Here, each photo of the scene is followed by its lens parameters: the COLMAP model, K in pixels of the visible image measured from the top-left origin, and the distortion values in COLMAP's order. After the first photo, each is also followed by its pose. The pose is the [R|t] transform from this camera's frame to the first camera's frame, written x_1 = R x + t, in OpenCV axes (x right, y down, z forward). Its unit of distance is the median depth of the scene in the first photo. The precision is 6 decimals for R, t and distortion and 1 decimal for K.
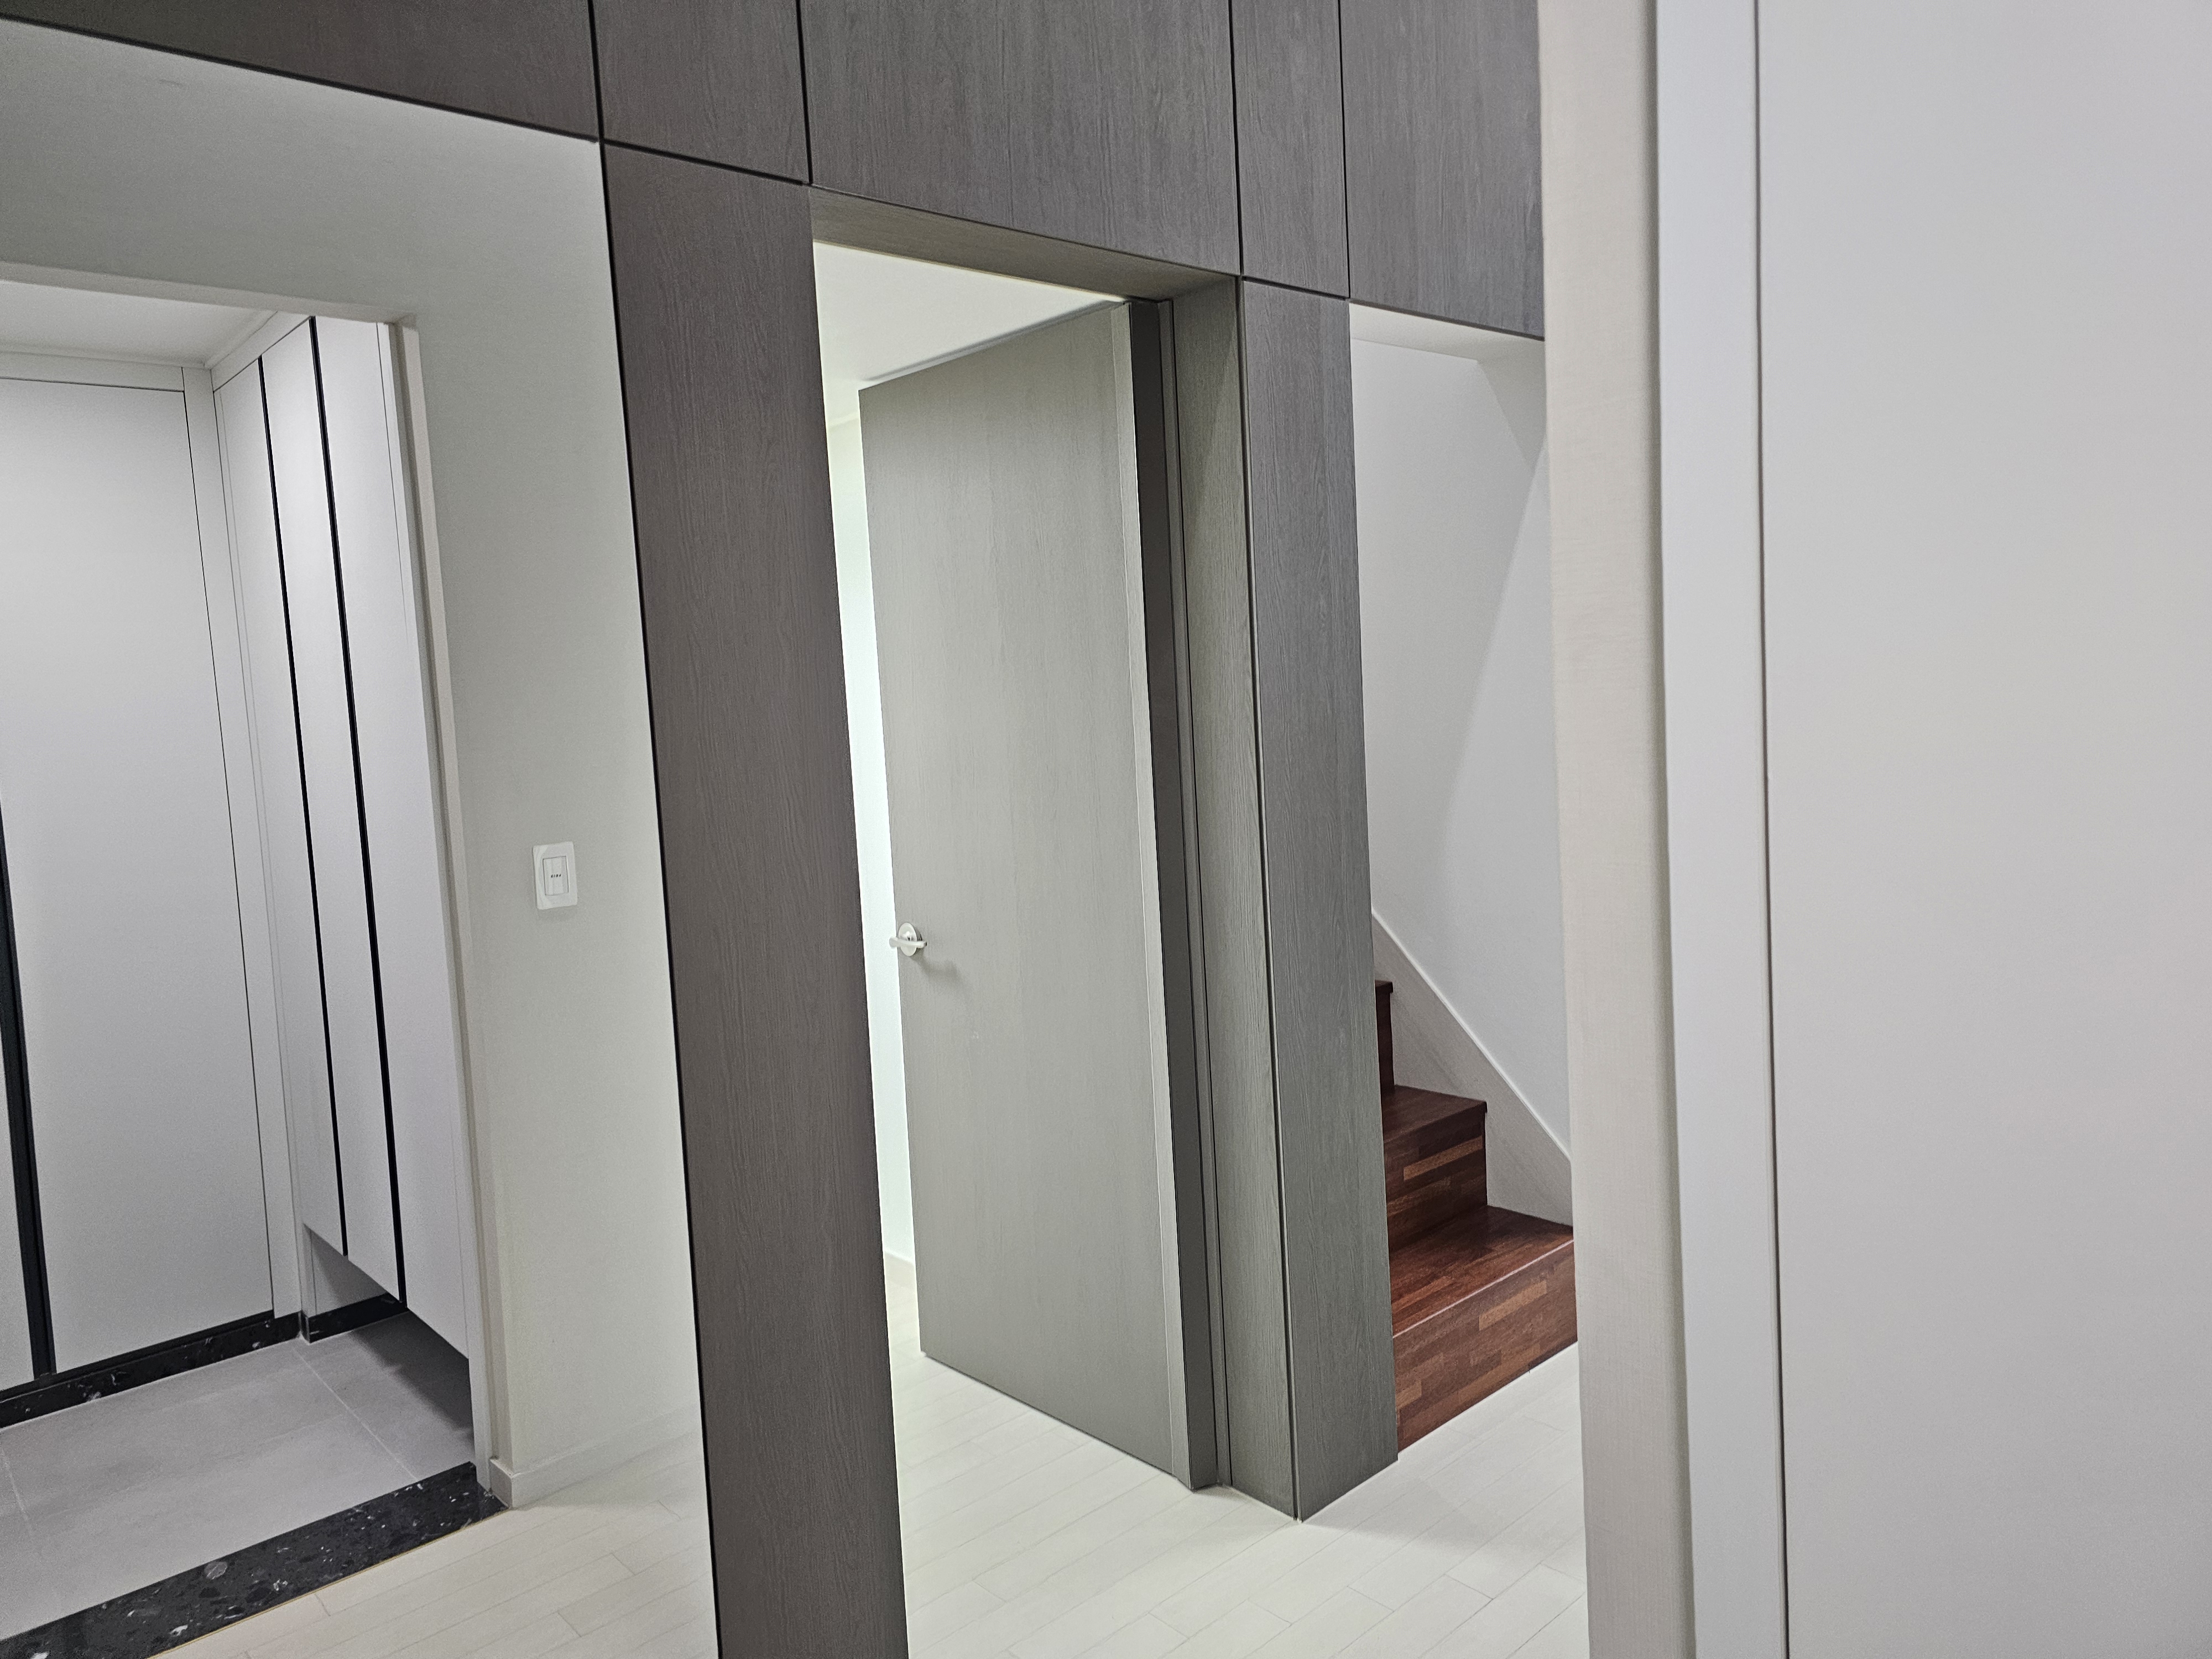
lens RADIAL K [[1499.1, 0, 1089.7], [0, 1499.1, 836.7], [0, 0, 1]] dist [0.054964, -0.026496]
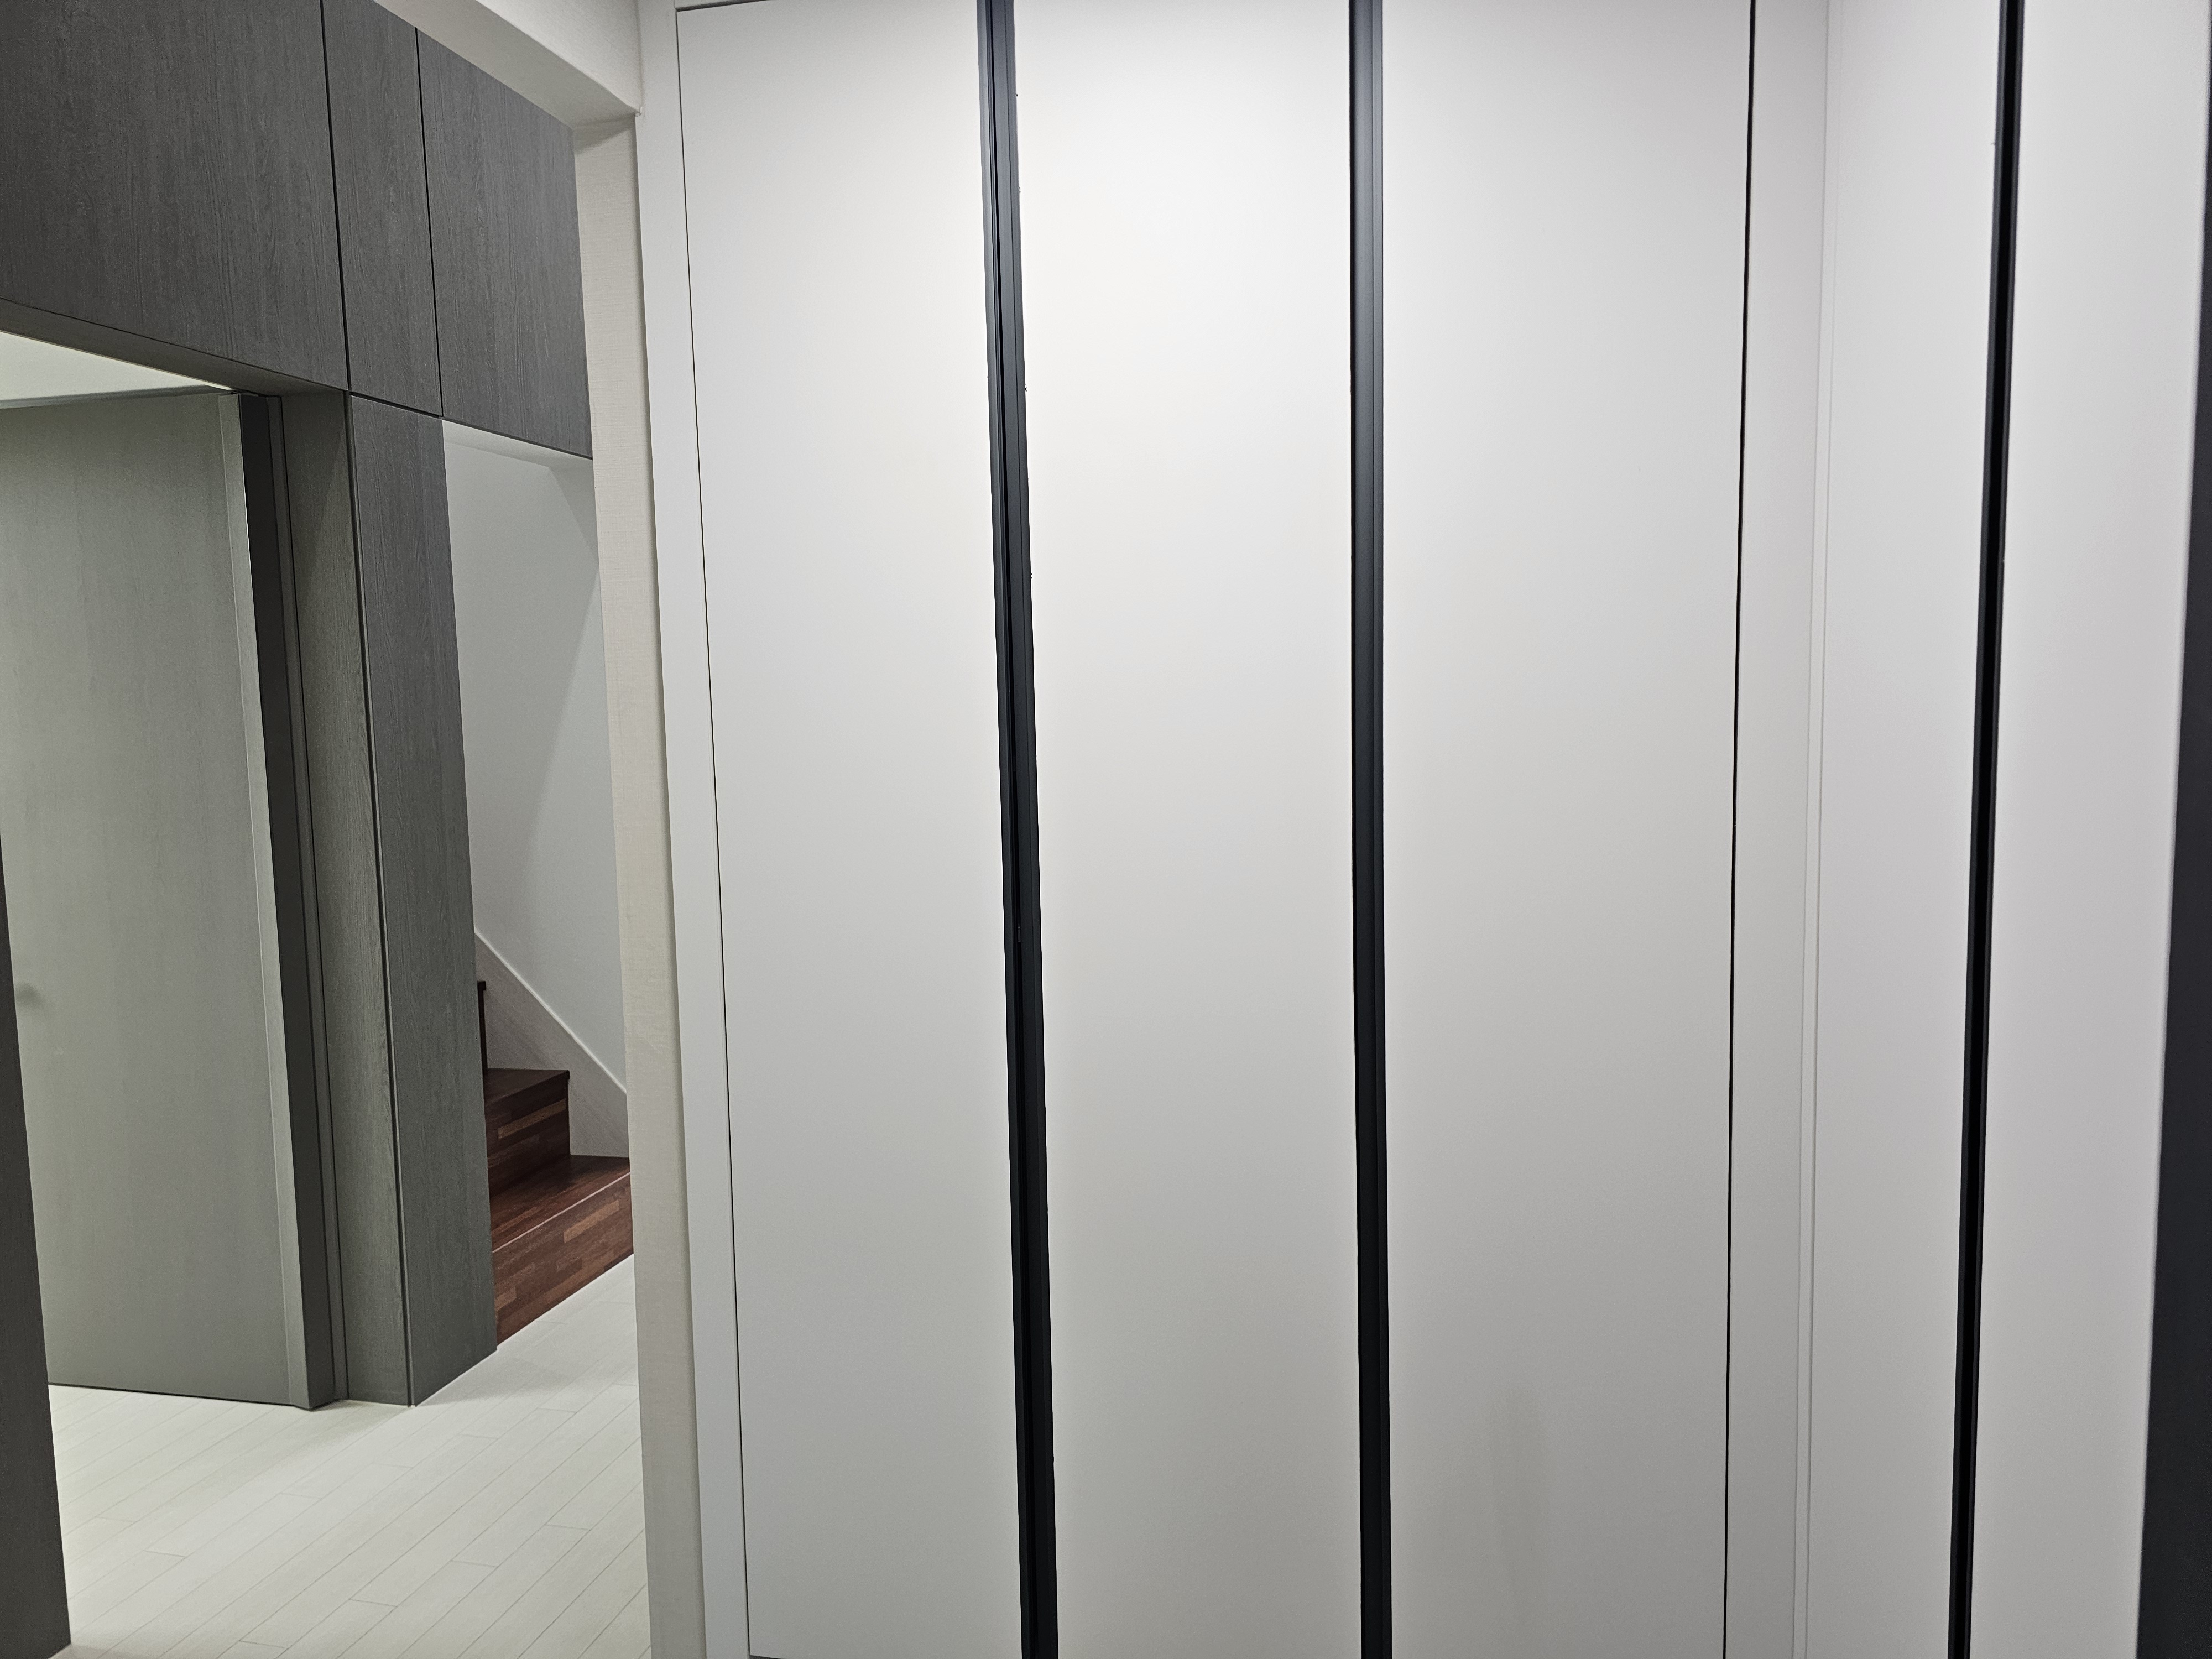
lens RADIAL K [[1499.1, 0, 1091.5], [0, 1499.1, 809.9], [0, 0, 1]] dist [0.054964, -0.026496]
pose [[0.827743, -0.005049, 0.561085, -0.089777], [0.031258, 0.998822, -0.037125, 0.031854], [-0.560236, 0.048268, 0.826925, -0.324338]]
